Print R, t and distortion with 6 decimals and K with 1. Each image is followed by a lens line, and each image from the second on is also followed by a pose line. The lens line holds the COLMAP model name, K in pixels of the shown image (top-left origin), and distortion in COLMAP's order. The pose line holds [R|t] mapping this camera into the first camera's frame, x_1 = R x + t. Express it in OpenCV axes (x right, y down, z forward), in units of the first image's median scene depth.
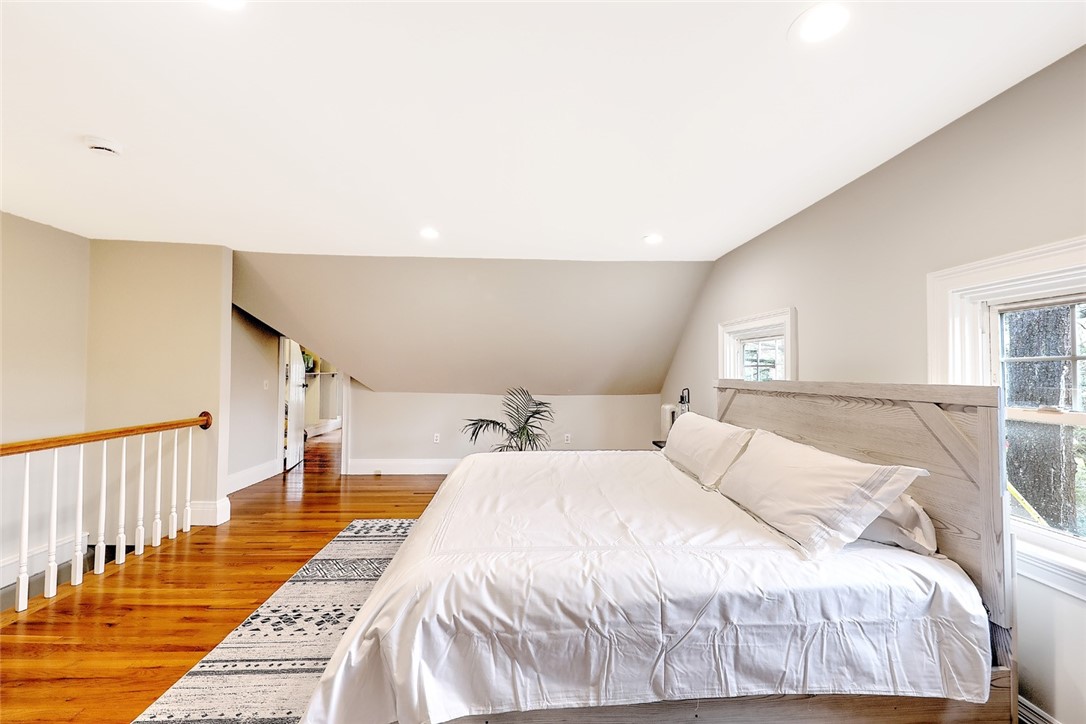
lens RADIAL K [[433.7, 0, 540.5], [0, 433.7, 361.0], [0, 0, 1]] dist [0.001853, -0.001803]
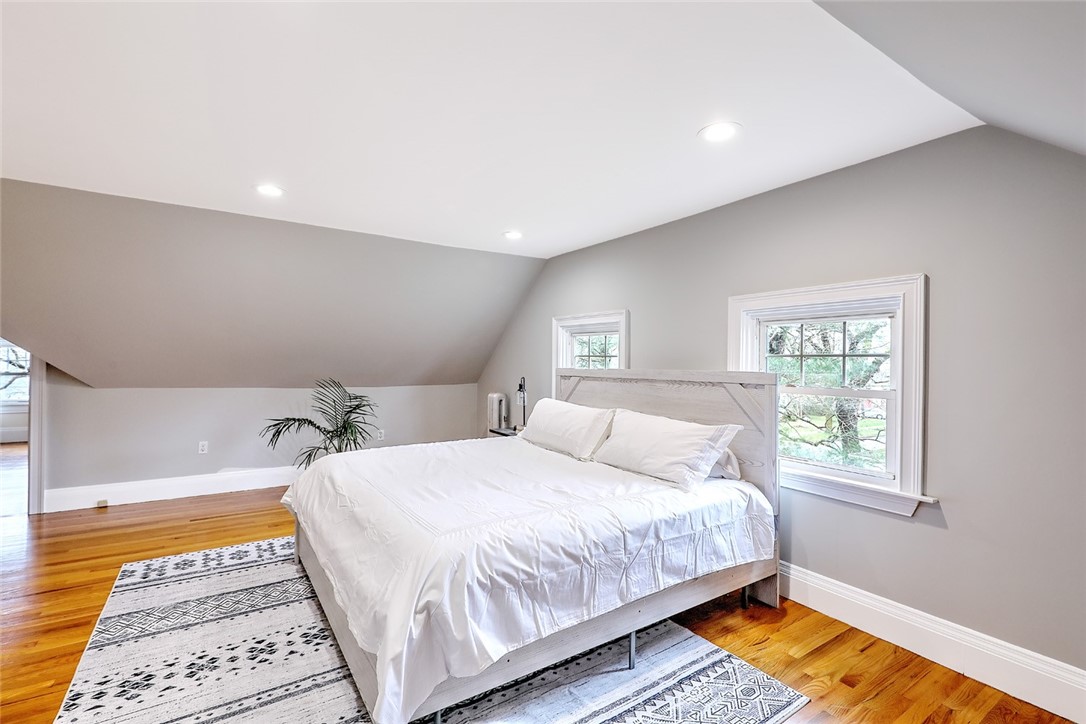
lens RADIAL K [[495.2, 0, 544.2], [0, 495.2, 359.7], [0, 0, 1]] dist [0.002019, -0.003385]
pose [[0.855636, 0.004988, 0.517554, -0.536202], [-0.018047, 0.999633, 0.020202, -0.009530], [-0.517263, -0.026626, 0.855412, -0.130119]]
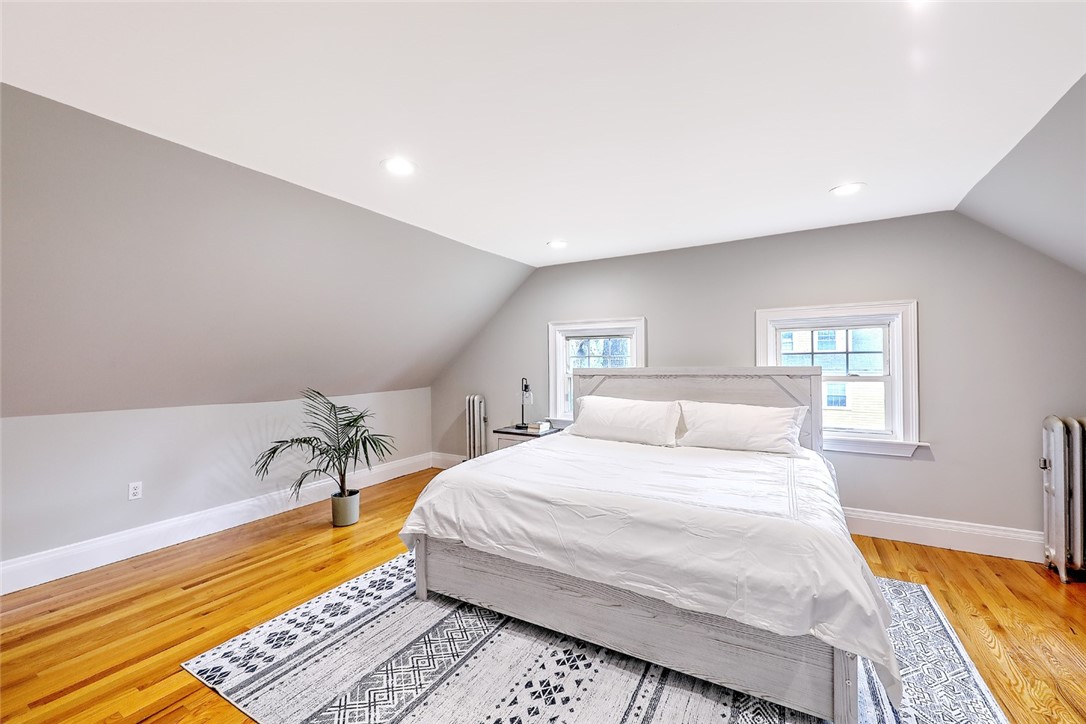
lens RADIAL K [[448.4, 0, 542.1], [0, 448.4, 359.3], [0, 0, 1]] dist [-0.002588, -0.000899]
pose [[0.529697, -0.009024, 0.848139, -1.349465], [-0.004348, 0.999901, 0.013354, -0.000720], [-0.848176, -0.010761, 0.529605, 0.769426]]
